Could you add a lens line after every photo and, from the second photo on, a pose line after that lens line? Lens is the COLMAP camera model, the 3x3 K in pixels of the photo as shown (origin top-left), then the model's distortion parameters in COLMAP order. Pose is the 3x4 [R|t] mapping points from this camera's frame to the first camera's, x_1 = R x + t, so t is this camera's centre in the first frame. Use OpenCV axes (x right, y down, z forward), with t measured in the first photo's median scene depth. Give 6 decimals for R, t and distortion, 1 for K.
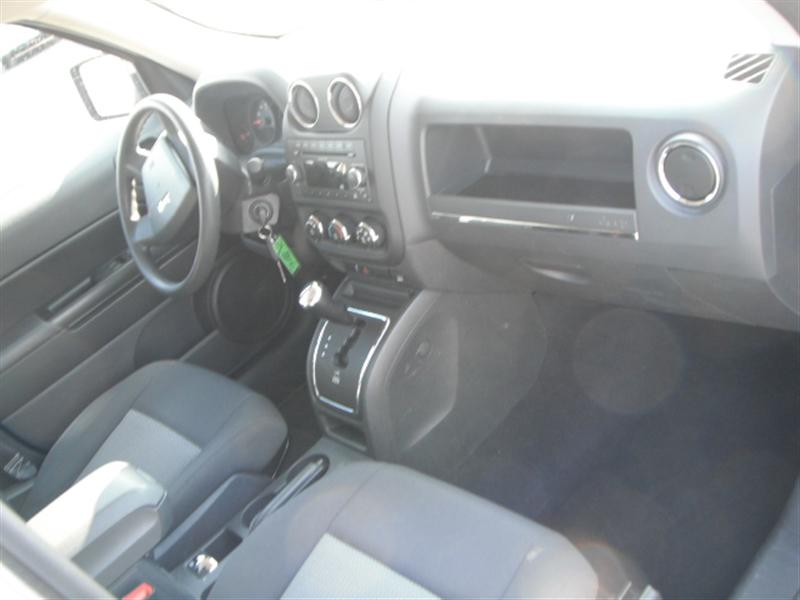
lens RADIAL K [[862.5, 0, 400.0], [0, 862.5, 300.0], [0, 0, 1]] dist [-0.235360, 0.117702]
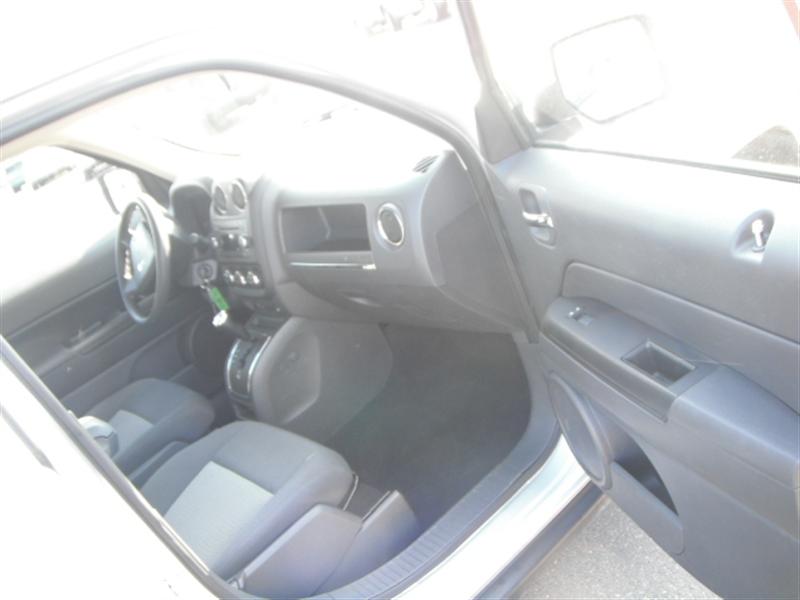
lens RADIAL K [[862.5, 0, 400.0], [0, 862.5, 300.0], [0, 0, 1]] dist [-0.235360, 0.117702]
pose [[0.995407, 0.000662, -0.095728, 0.355274], [-0.013356, 0.991156, -0.132028, 0.154211], [0.094794, 0.132700, 0.986613, -0.482847]]
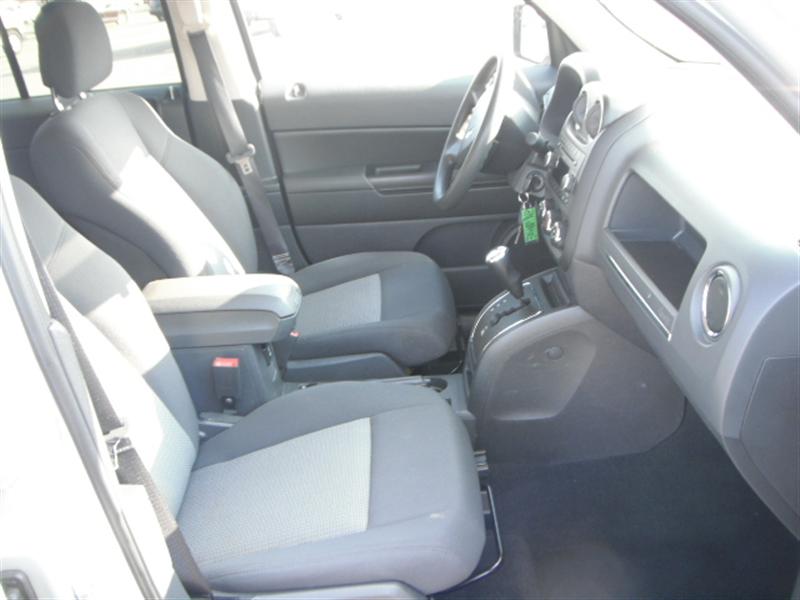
lens RADIAL K [[862.5, 0, 400.0], [0, 862.5, 300.0], [0, 0, 1]] dist [-0.235360, 0.117702]
pose [[0.691642, 0.536971, -0.483004, 0.377650], [-0.522092, 0.833815, 0.179365, -0.090092], [0.499050, 0.128116, 0.857050, -0.038399]]
